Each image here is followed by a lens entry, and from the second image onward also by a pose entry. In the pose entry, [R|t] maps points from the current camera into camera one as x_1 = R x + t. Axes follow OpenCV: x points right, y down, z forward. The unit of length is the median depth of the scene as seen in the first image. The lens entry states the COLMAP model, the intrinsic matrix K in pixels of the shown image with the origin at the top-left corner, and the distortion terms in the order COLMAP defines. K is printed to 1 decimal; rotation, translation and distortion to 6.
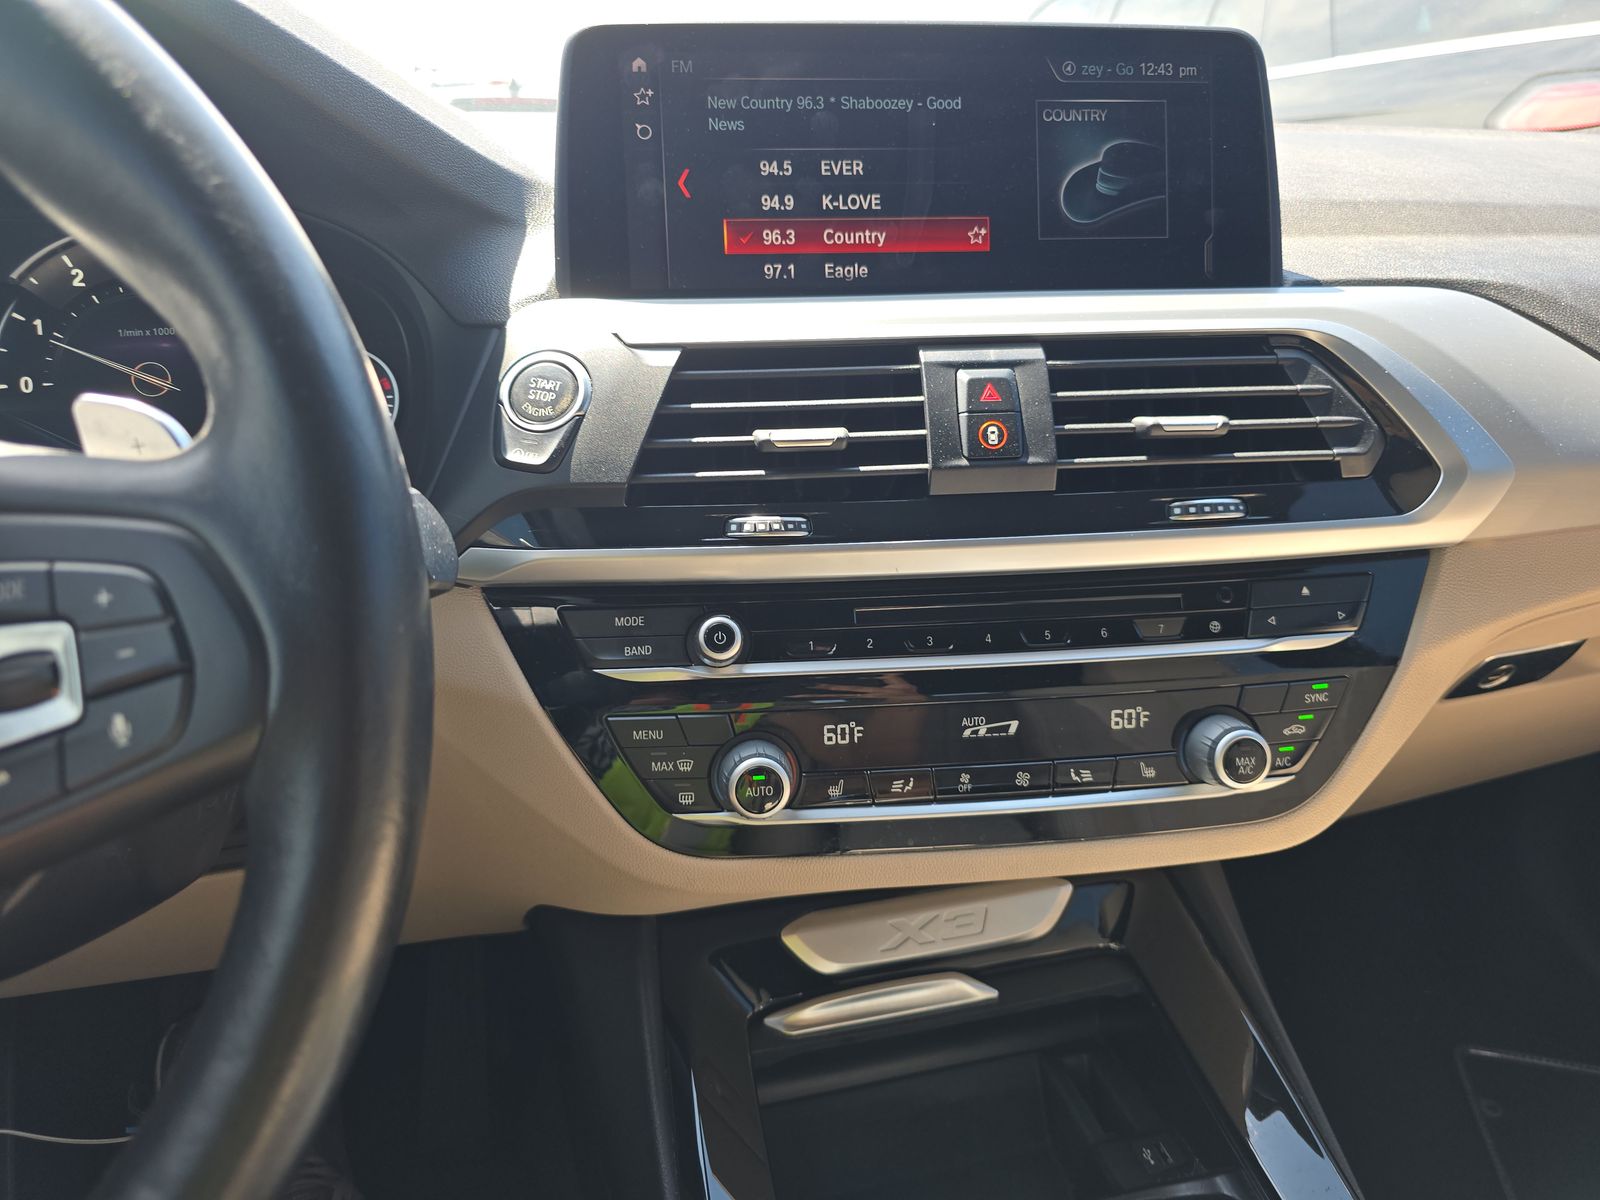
lens RADIAL K [[1071.2, 0, 814.6], [0, 1071.2, 613.7], [0, 0, 1]] dist [0.016667, -0.025971]
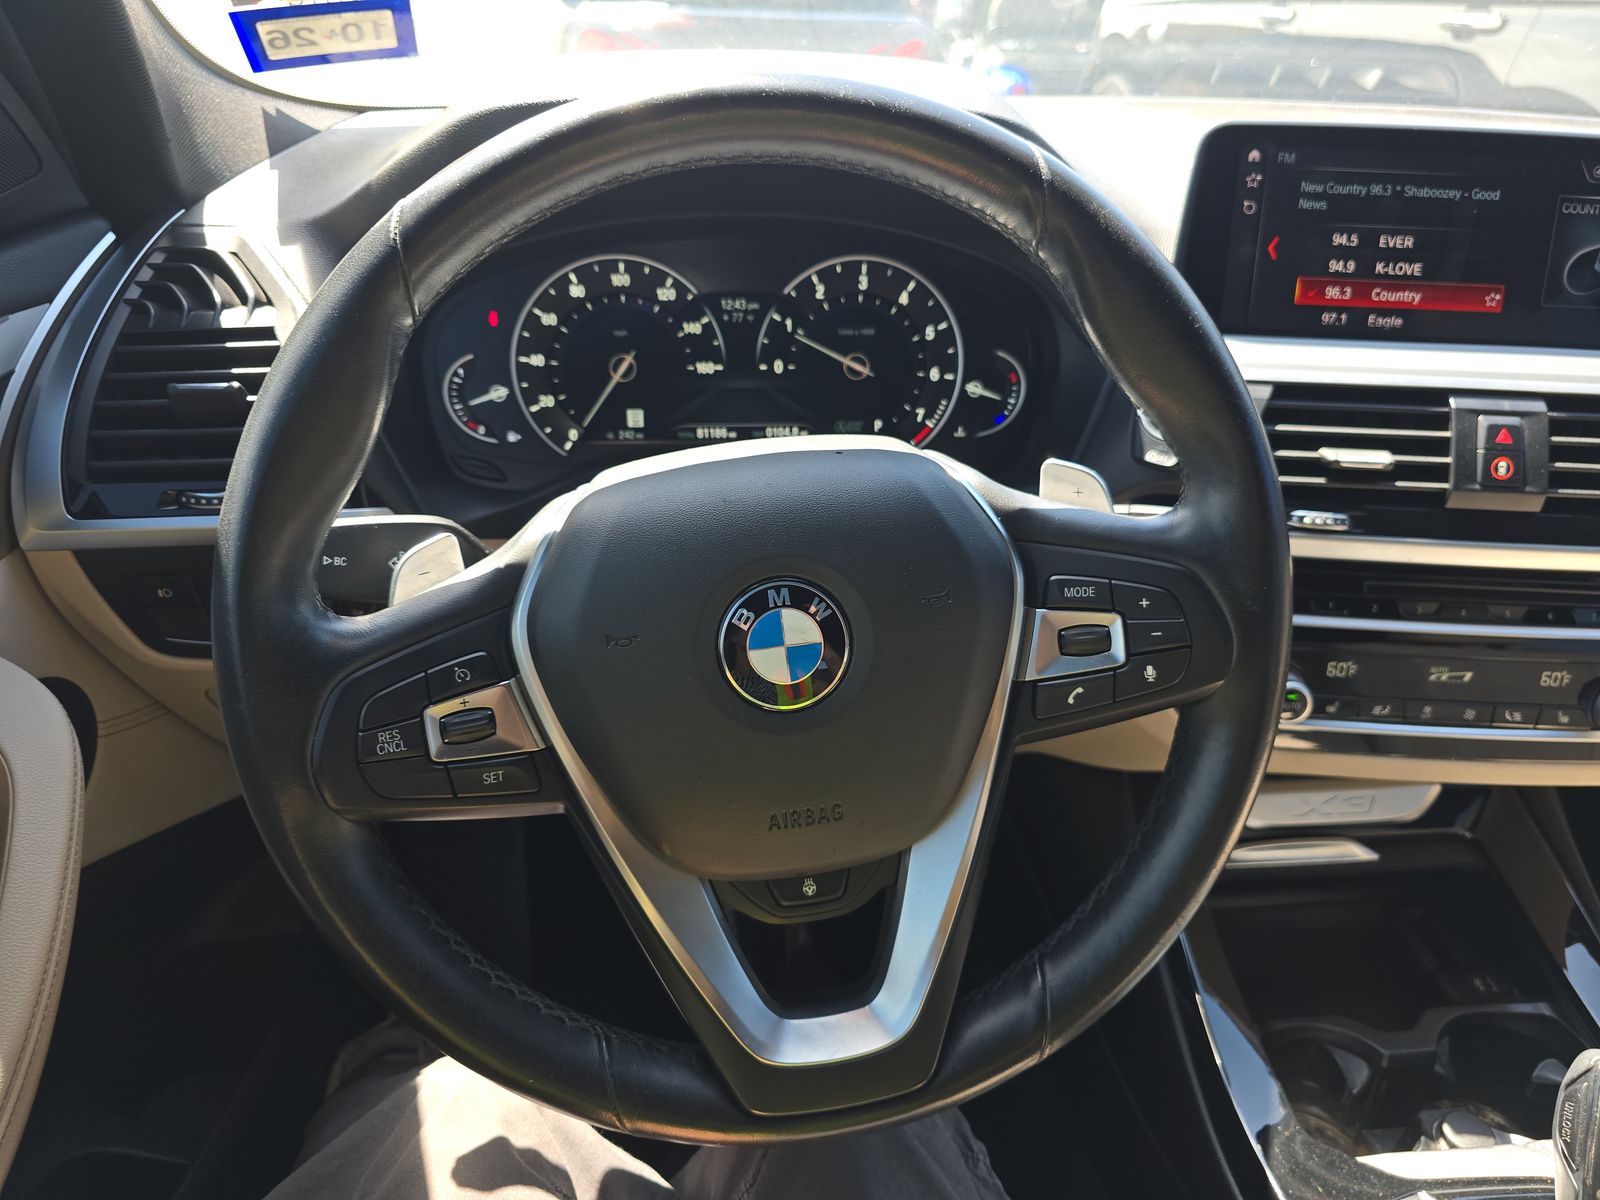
lens RADIAL K [[1071.2, 0, 797.3], [0, 1071.2, 595.2], [0, 0, 1]] dist [0.016667, -0.025971]
pose [[0.989142, 0.101607, -0.106176, -0.524555], [-0.085830, 0.985871, 0.143849, -0.120011], [0.119291, -0.133174, 0.983887, -0.438320]]
